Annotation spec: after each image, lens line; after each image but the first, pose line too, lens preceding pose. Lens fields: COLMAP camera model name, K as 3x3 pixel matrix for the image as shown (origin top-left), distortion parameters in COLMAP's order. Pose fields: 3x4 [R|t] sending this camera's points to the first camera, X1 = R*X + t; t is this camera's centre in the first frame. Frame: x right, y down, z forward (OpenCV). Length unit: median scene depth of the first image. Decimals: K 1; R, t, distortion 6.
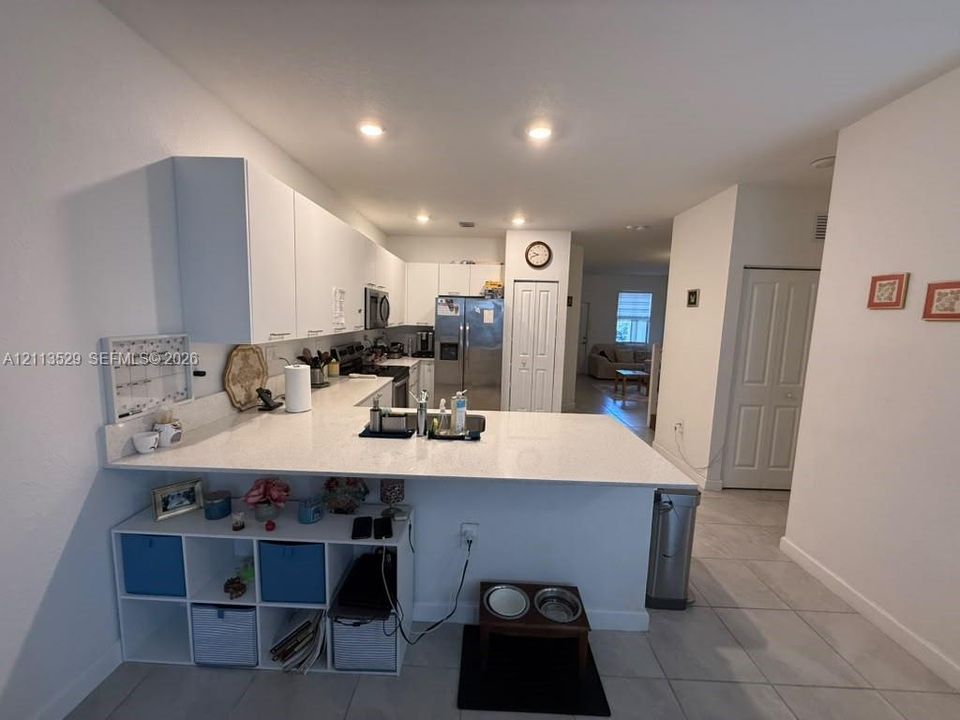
lens RADIAL K [[383.3, 0, 476.2], [0, 383.3, 362.2], [0, 0, 1]] dist [0.001963, 0.000157]
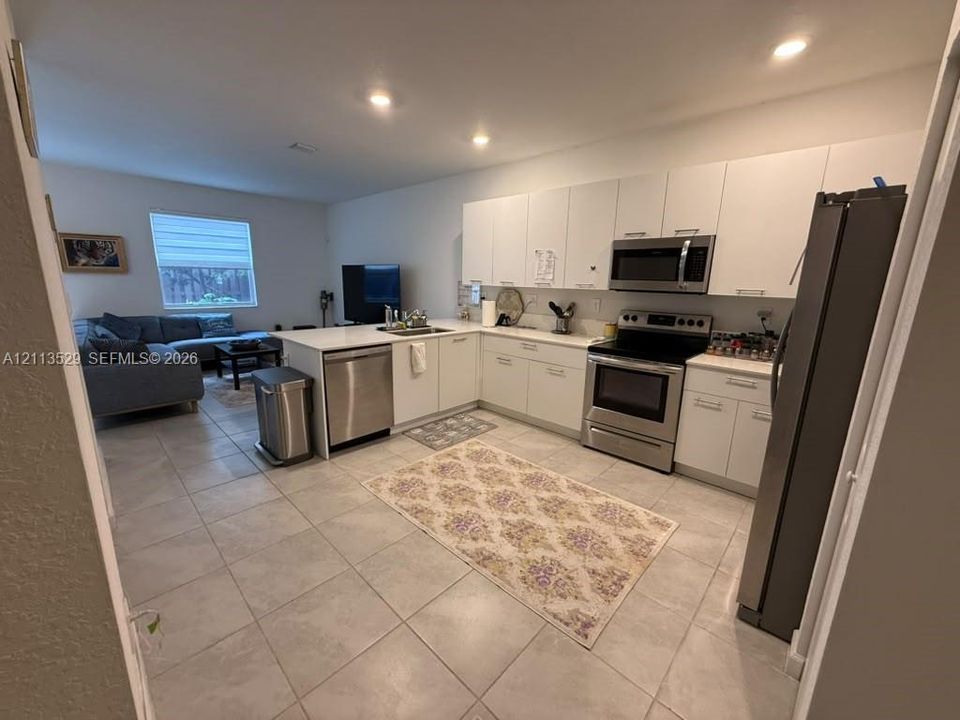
lens RADIAL K [[383.5, 0, 475.5], [0, 383.5, 361.6], [0, 0, 1]] dist [0.001758, -0.000126]
pose [[-0.670913, 0.115668, -0.732459, 0.429681], [-0.133463, 0.952794, 0.272712, -0.093590], [0.729427, 0.280722, -0.623804, 1.013925]]
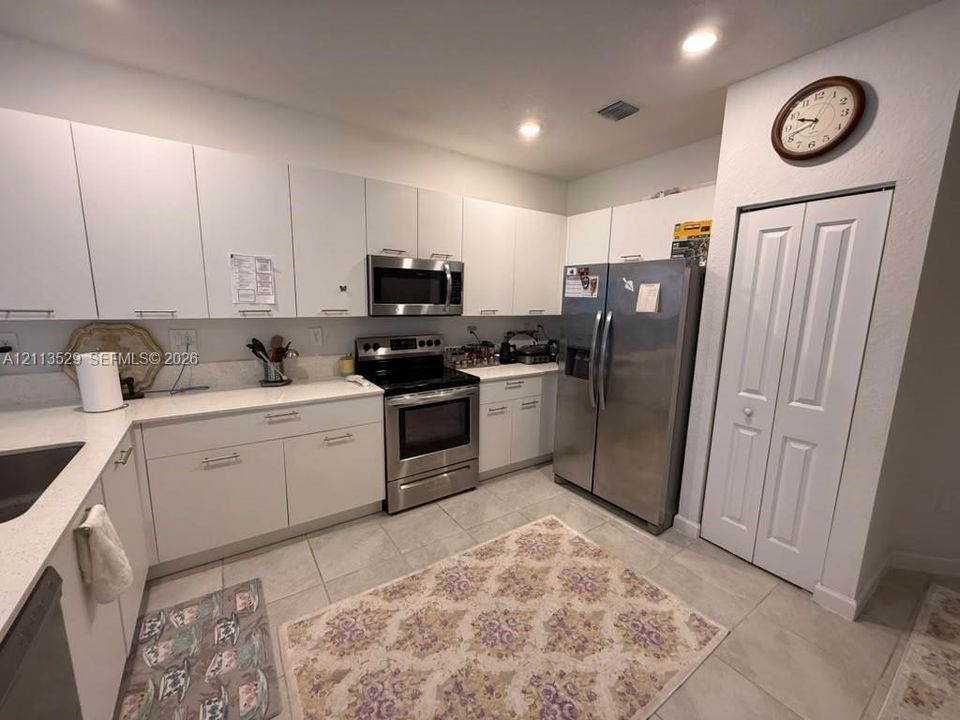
lens RADIAL K [[383.5, 0, 475.5], [0, 383.5, 361.6], [0, 0, 1]] dist [0.001758, -0.000126]
pose [[0.577696, 0.118408, -0.807618, 0.297659], [-0.105623, 0.991948, 0.069880, -0.053184], [0.809389, 0.044934, 0.585551, 0.560530]]
